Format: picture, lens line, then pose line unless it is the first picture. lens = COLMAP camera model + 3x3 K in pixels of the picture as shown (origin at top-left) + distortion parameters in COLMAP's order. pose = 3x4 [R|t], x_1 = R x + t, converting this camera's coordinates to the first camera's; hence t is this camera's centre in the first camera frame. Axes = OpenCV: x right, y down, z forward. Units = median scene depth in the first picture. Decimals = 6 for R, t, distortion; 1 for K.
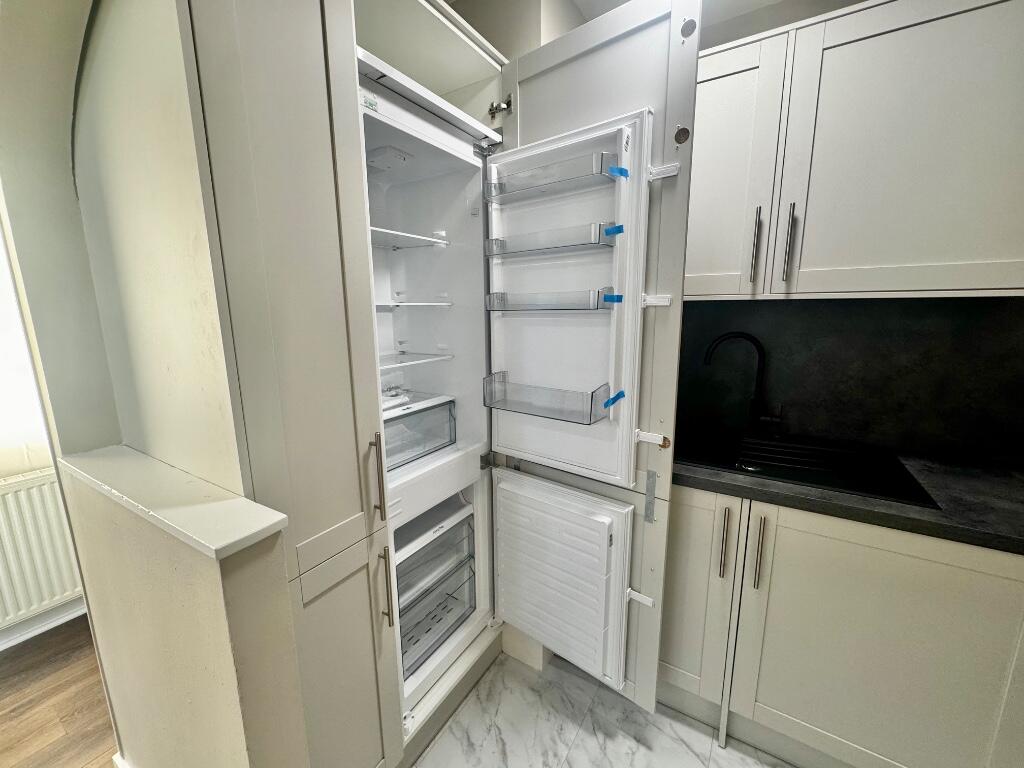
lens RADIAL K [[408.0, 0, 513.5], [0, 408.0, 382.5], [0, 0, 1]] dist [-0.003290, 0.000105]
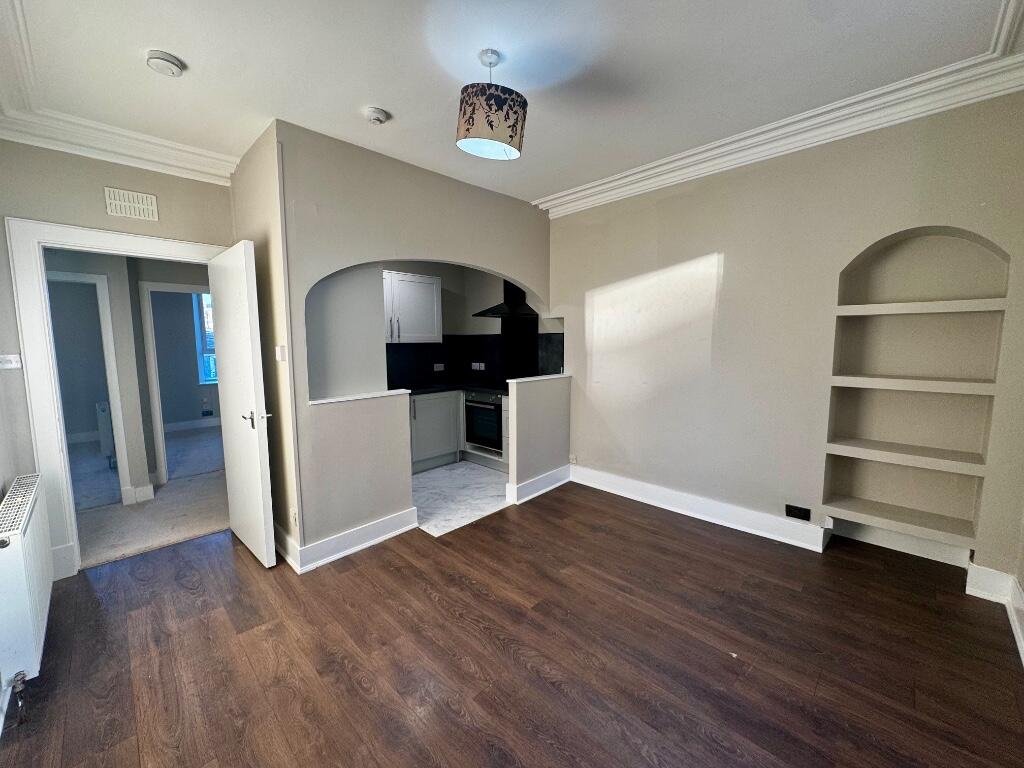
lens RADIAL K [[408.0, 0, 508.5], [0, 408.0, 386.3], [0, 0, 1]] dist [-0.003290, 0.000105]
pose [[0.211383, -0.104121, 0.971842, -2.779735], [0.180988, 0.981284, 0.065766, 0.113037], [-0.960500, 0.161990, 0.226271, -0.702180]]
